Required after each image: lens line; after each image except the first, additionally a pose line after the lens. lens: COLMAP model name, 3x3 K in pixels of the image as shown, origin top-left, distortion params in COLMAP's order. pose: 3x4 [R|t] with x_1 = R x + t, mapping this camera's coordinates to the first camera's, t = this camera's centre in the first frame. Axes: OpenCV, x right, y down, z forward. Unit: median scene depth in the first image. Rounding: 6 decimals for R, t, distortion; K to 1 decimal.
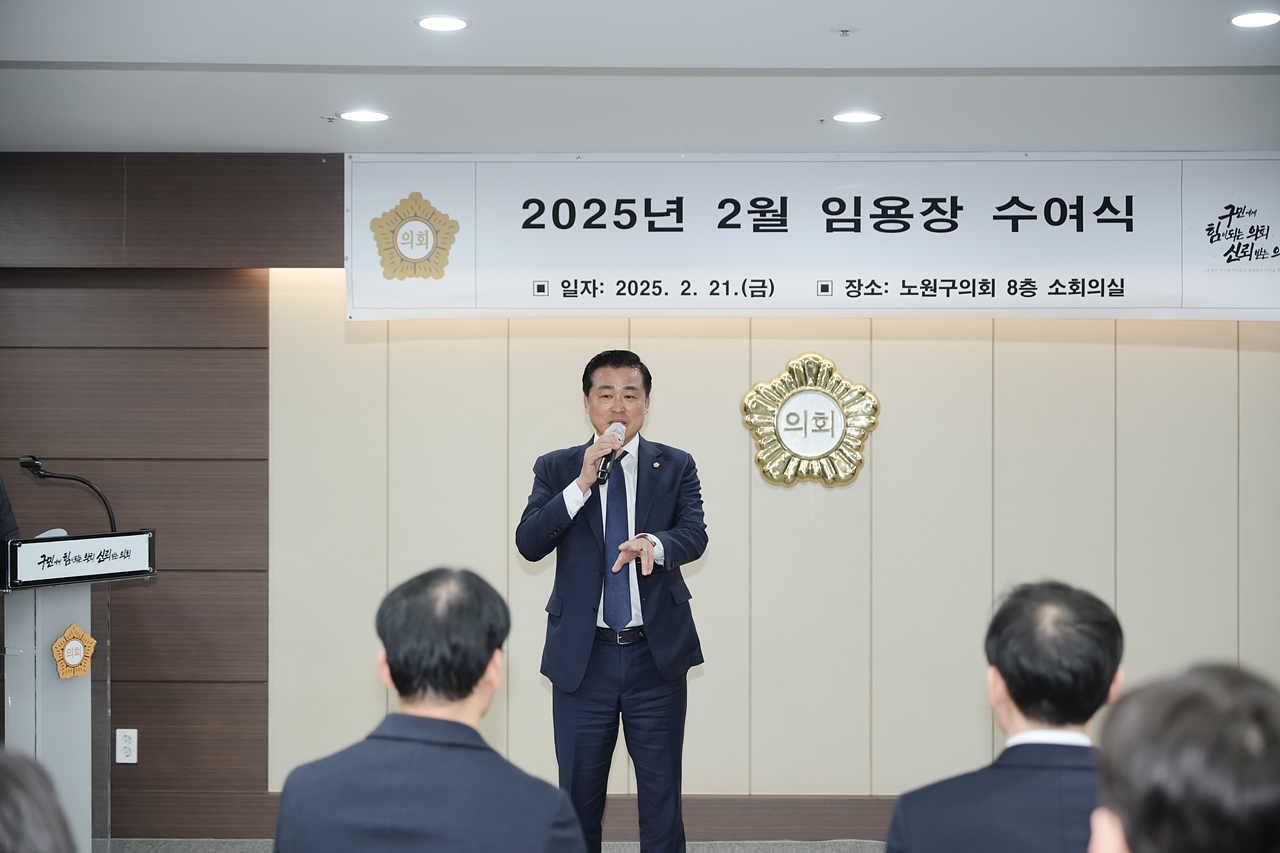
lens RADIAL K [[2057.8, 0, 620.7], [0, 2057.8, 435.7], [0, 0, 1]] dist [0.021475, 0.000000]
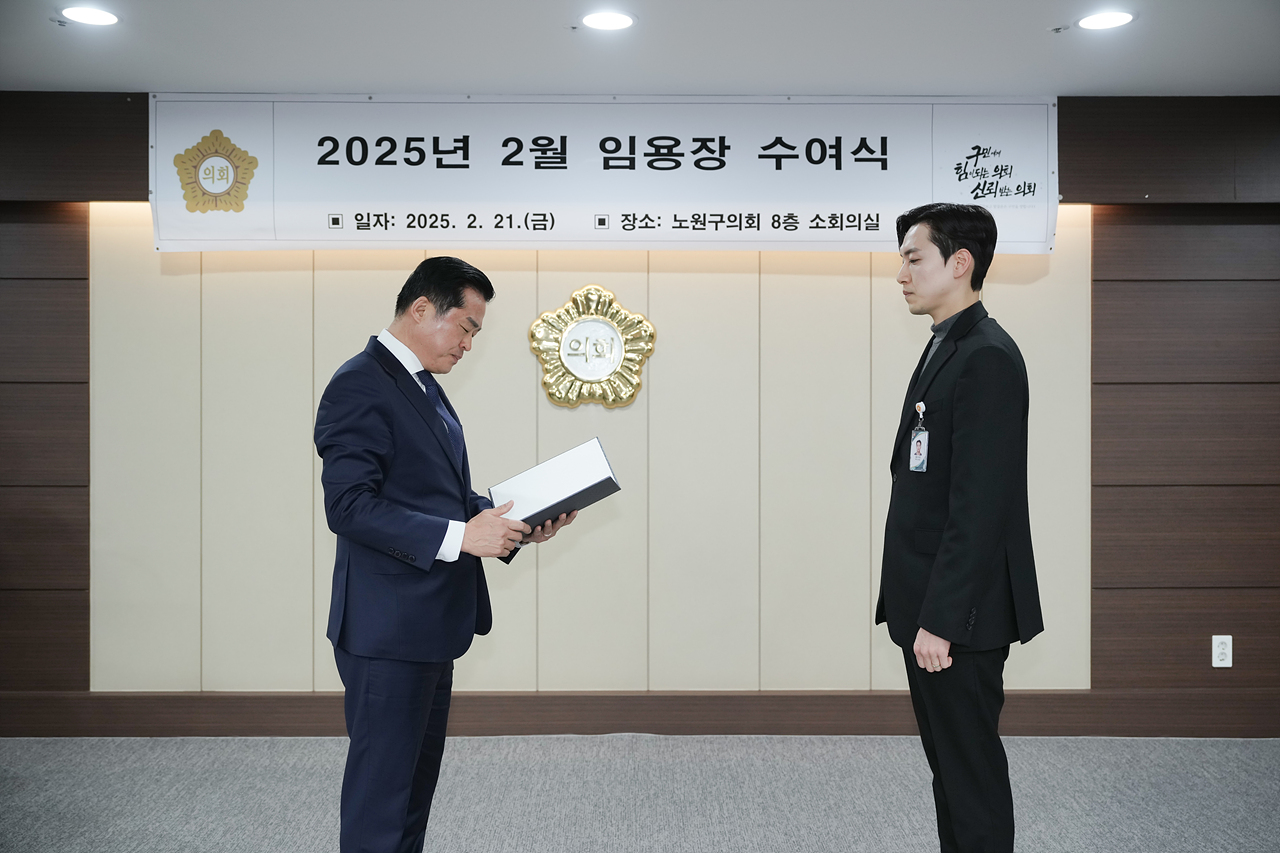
lens RADIAL K [[1127.3, 0, 630.8], [0, 1127.3, 375.7], [0, 0, 1]] dist [0.006753, 0.005391]
pose [[0.999216, 0.000181, 0.039602, 0.090924], [-0.000134, 0.999999, -0.001195, 0.008861], [-0.039602, 0.001189, 0.999215, 0.414647]]
